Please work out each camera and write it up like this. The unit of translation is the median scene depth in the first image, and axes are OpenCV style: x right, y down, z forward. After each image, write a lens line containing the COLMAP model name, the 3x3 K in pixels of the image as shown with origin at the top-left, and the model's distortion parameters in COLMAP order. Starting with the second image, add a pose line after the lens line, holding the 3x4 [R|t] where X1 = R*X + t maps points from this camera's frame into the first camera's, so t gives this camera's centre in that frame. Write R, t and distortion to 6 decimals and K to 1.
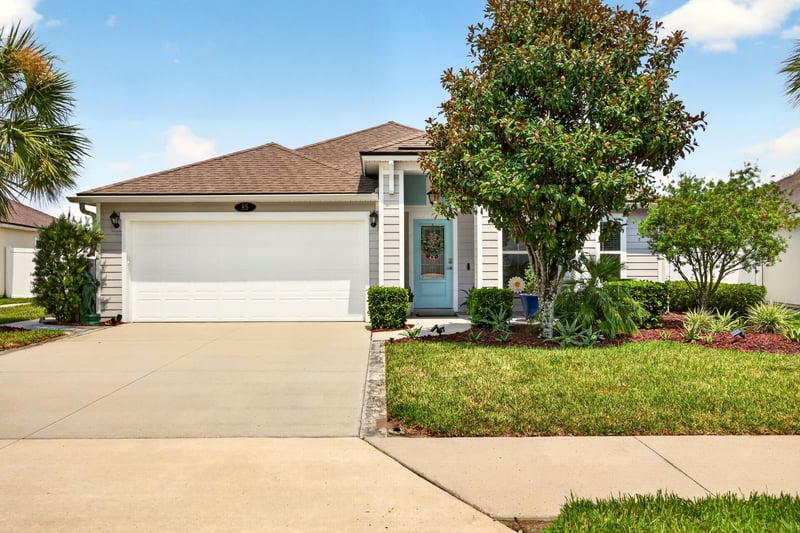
lens RADIAL K [[692.1, 0, 401.9], [0, 692.1, 252.6], [0, 0, 1]] dist [0.007182, -0.000042]
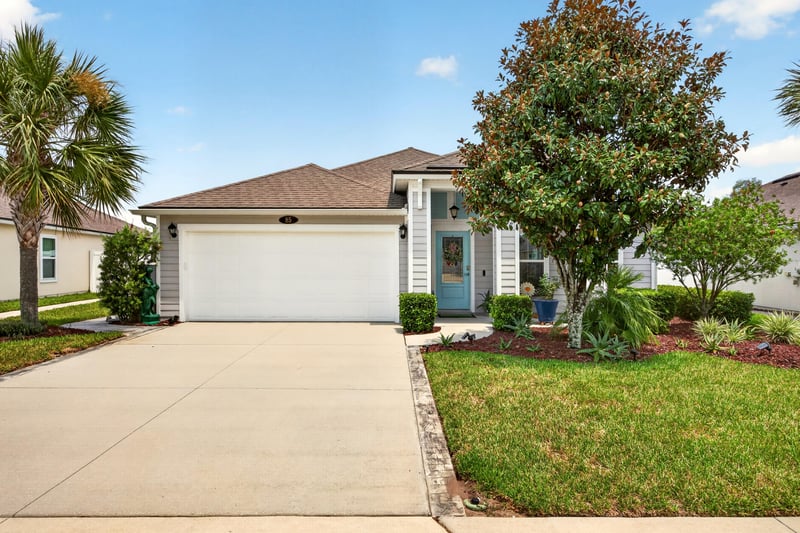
lens RADIAL K [[525.3, 0, 404.0], [0, 525.3, 268.3], [0, 0, 1]] dist [0.012595, 0.004422]
pose [[0.999963, 0.006923, -0.005019, -0.036287], [-0.006766, 0.999509, 0.030591, -0.015388], [0.005228, -0.030556, 0.999519, 0.155212]]
